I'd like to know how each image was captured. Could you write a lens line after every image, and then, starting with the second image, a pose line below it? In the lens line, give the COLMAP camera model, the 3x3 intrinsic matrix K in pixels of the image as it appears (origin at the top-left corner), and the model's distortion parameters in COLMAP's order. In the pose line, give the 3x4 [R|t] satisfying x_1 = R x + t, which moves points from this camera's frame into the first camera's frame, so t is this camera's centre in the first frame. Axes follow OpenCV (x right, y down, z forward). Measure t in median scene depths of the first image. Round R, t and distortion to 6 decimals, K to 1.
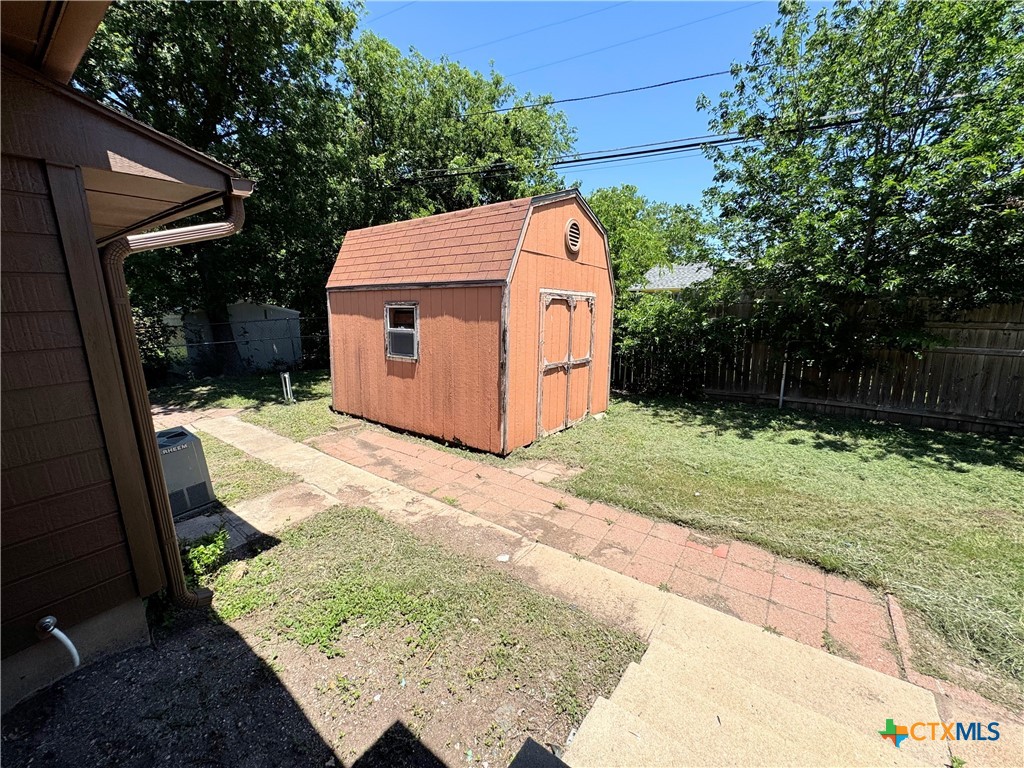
lens RADIAL K [[409.2, 0, 511.4], [0, 409.2, 382.0], [0, 0, 1]] dist [-0.001920, 0.000630]
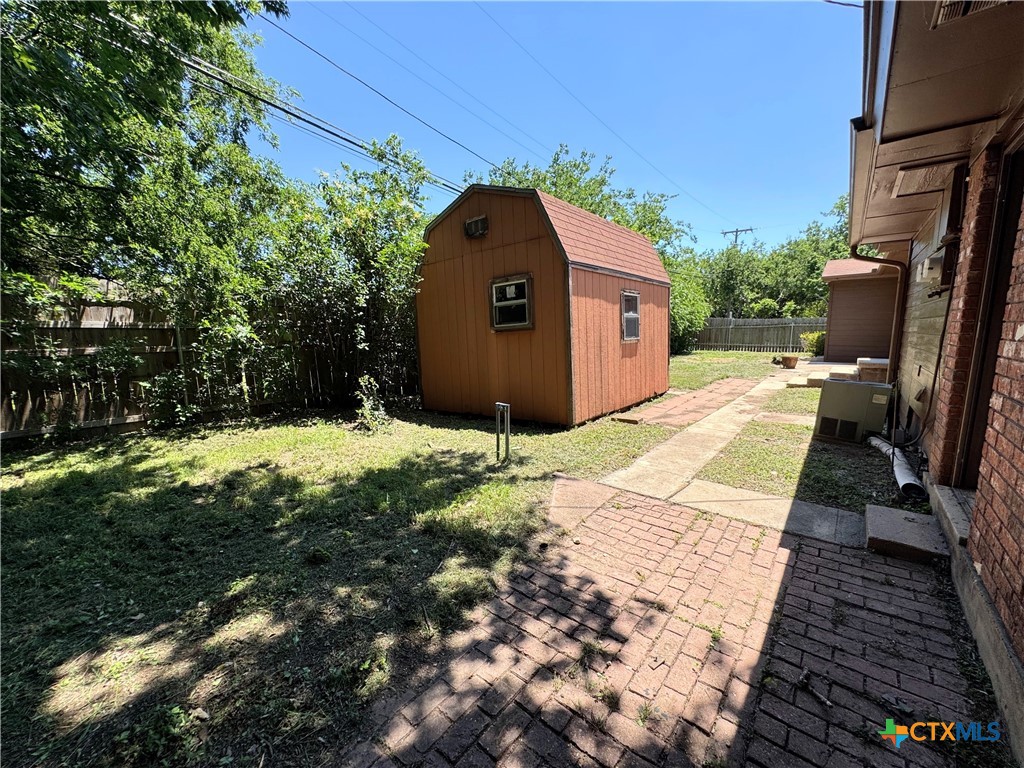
lens RADIAL K [[409.2, 0, 511.6], [0, 409.2, 385.5], [0, 0, 1]] dist [-0.001920, 0.000630]
pose [[0.049887, -0.128242, 0.990487, -1.374904], [0.205026, 0.971916, 0.115511, -0.130389], [-0.977484, 0.197313, 0.074779, 1.227907]]
